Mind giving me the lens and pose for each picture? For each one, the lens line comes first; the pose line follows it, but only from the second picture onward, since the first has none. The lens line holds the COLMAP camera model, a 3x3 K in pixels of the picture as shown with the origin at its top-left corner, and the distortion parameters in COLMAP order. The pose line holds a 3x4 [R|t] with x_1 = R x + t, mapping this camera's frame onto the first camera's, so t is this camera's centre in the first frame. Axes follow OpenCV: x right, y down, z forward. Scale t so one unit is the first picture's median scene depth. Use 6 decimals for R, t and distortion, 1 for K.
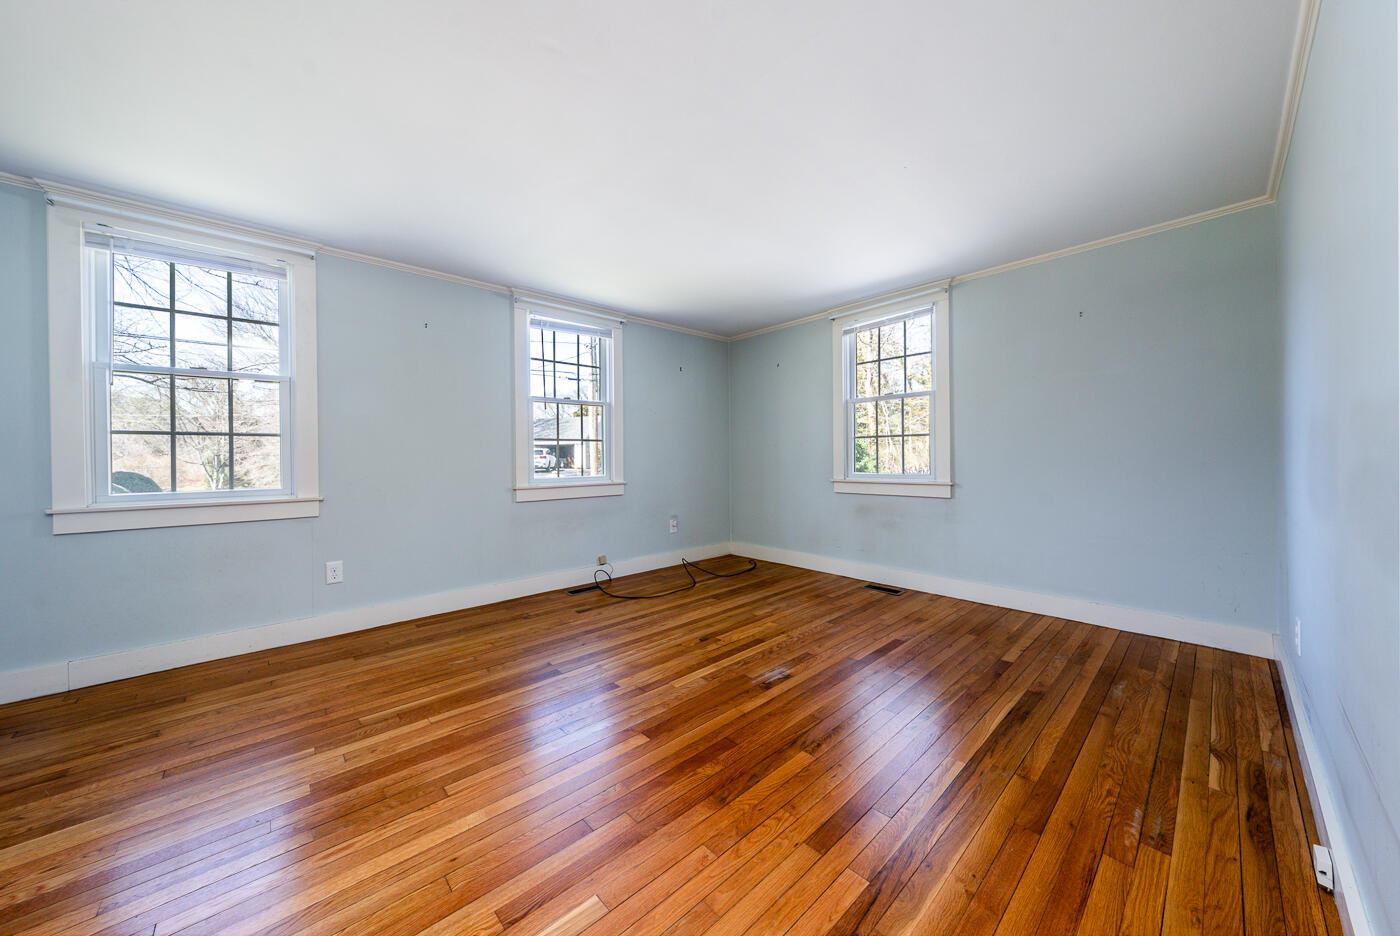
lens RADIAL K [[484.1, 0, 698.2], [0, 484.1, 460.3], [0, 0, 1]] dist [-0.008744, 0.000015]
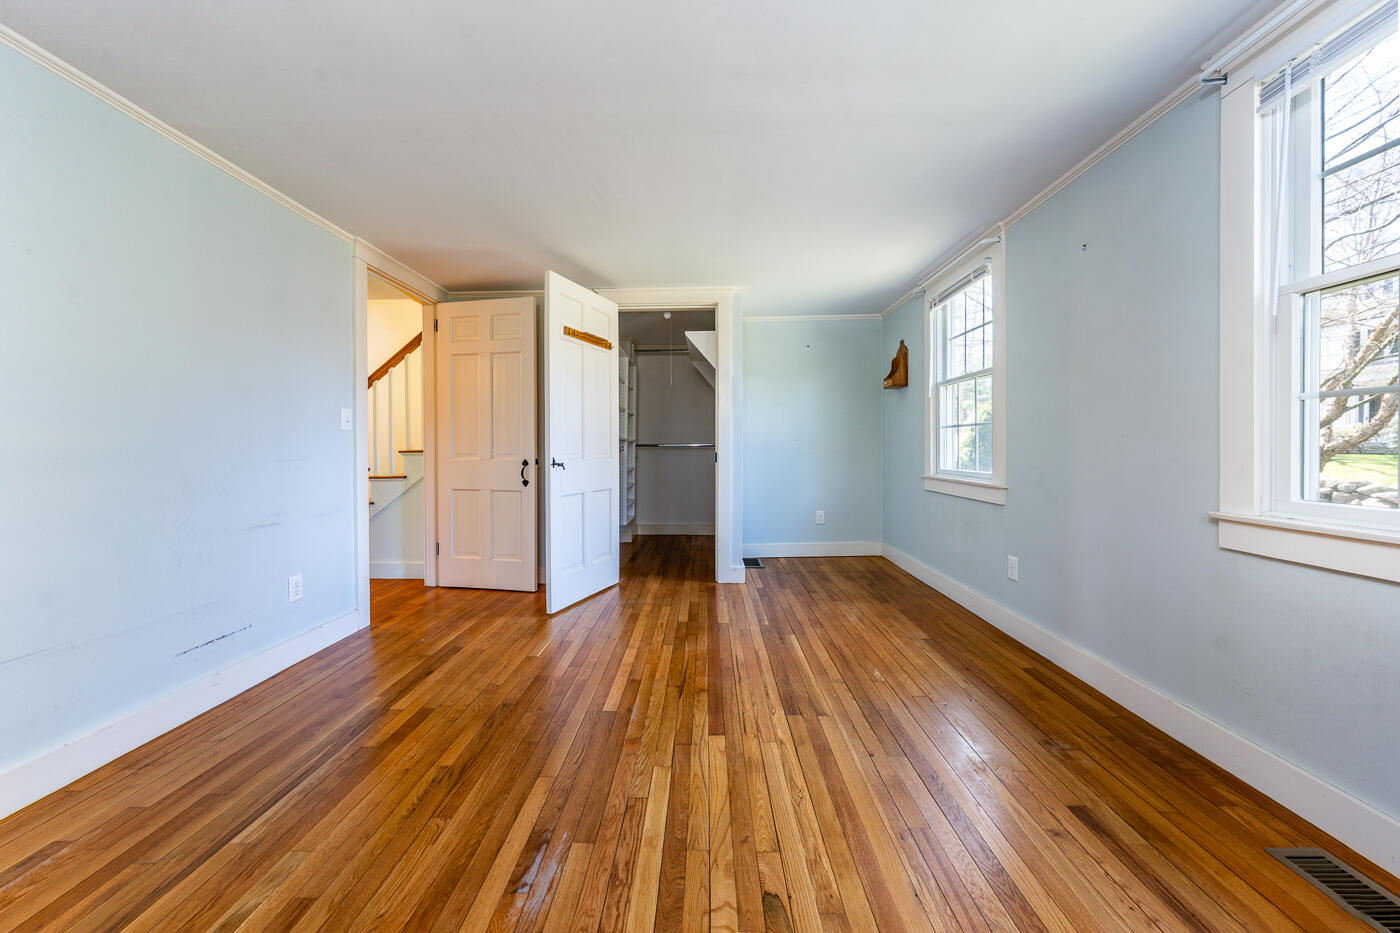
lens RADIAL K [[484.1, 0, 700.8], [0, 484.1, 456.8], [0, 0, 1]] dist [-0.008744, 0.000015]
pose [[-0.693452, 0.025179, -0.720062, 0.392236], [0.006782, 0.999573, 0.028422, -0.016898], [0.720471, 0.014826, -0.693327, 1.451907]]
